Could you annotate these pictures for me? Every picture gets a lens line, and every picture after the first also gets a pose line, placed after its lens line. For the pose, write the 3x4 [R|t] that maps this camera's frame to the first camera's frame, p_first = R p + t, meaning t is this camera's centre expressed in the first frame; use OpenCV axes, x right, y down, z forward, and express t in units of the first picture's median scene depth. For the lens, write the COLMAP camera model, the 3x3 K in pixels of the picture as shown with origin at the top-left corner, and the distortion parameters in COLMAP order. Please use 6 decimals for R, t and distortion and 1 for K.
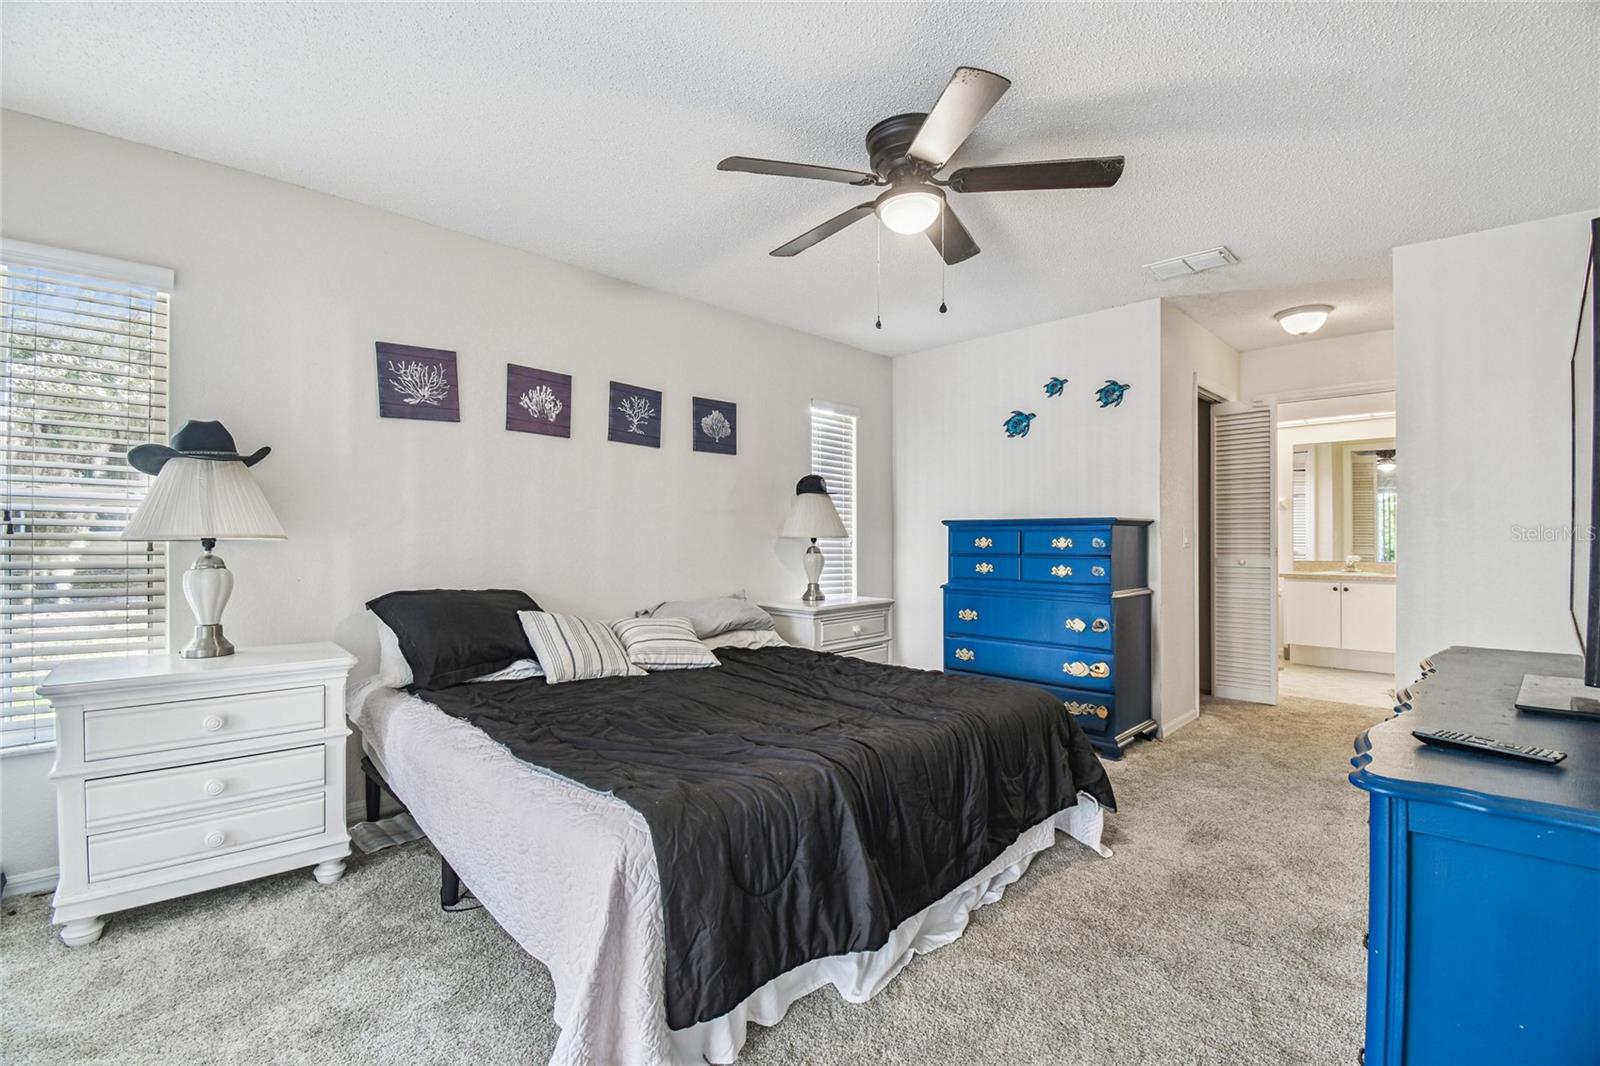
lens RADIAL K [[710.7, 0, 798.9], [0, 710.7, 539.0], [0, 0, 1]] dist [0.000555, -0.000278]
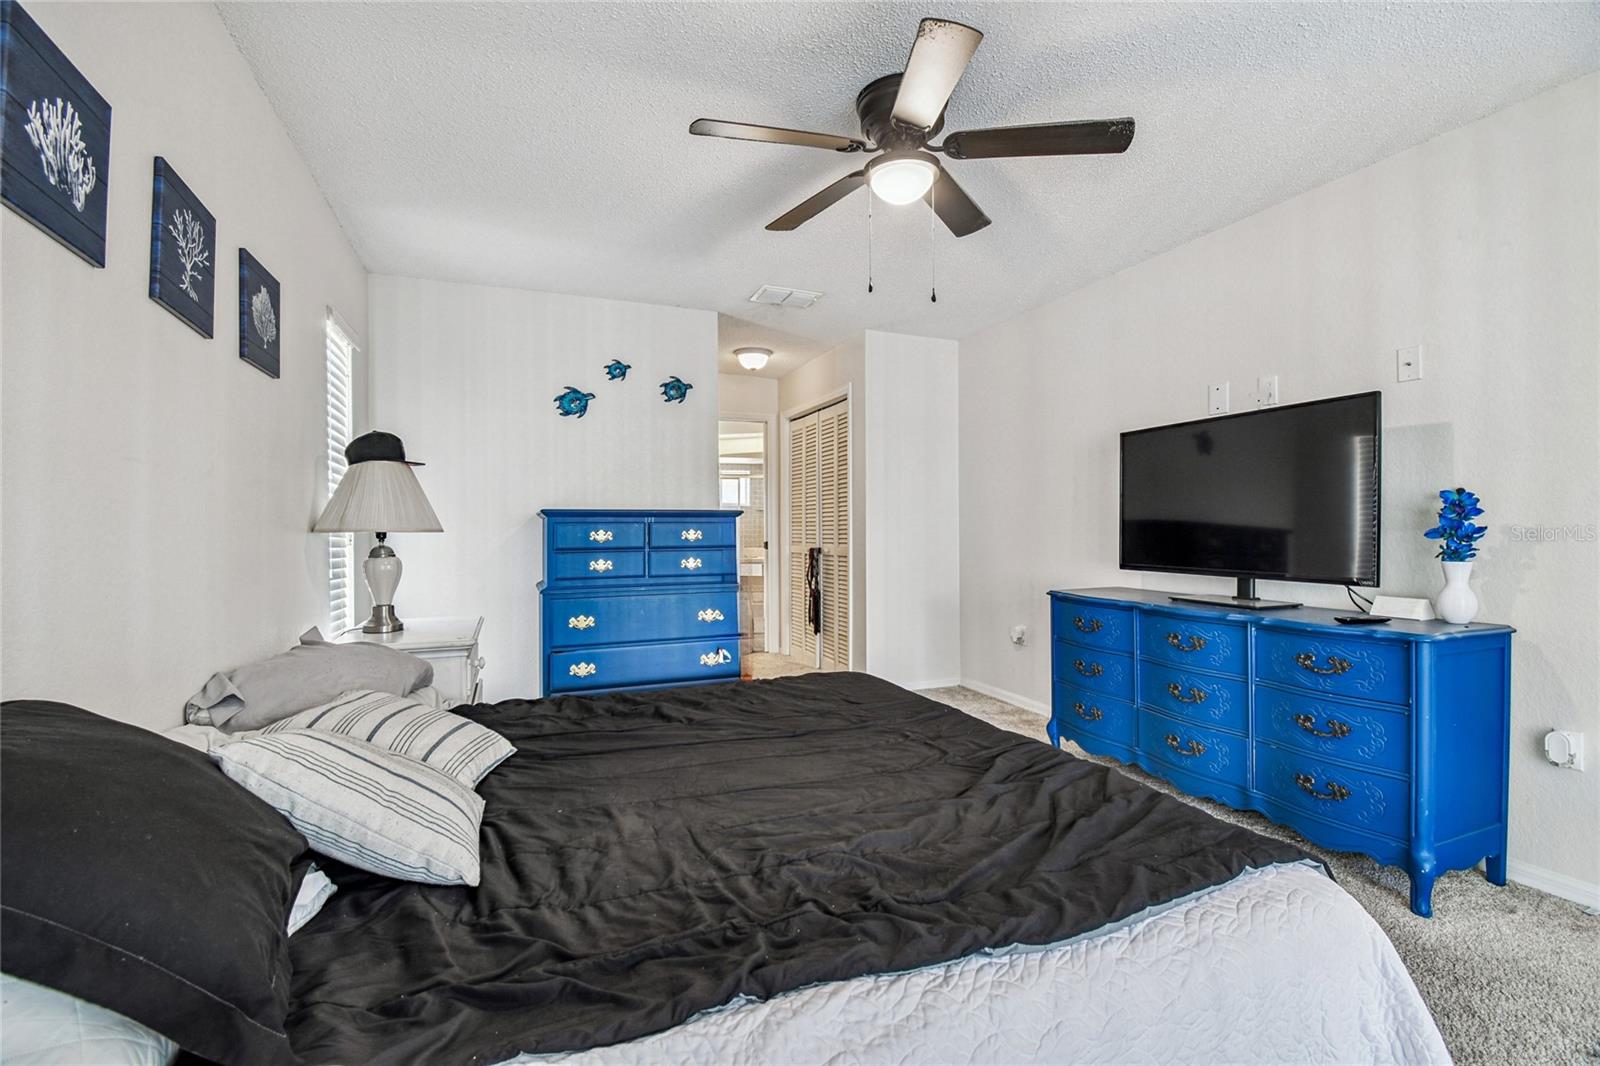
lens RADIAL K [[706.3, 0, 803.3], [0, 706.3, 522.8], [0, 0, 1]] dist [0.013418, -0.001221]
pose [[0.395257, 0.001108, 0.918570, -0.432518], [0.010247, 0.999932, -0.005615, -0.003585], [-0.918513, 0.011632, 0.395219, 0.429639]]
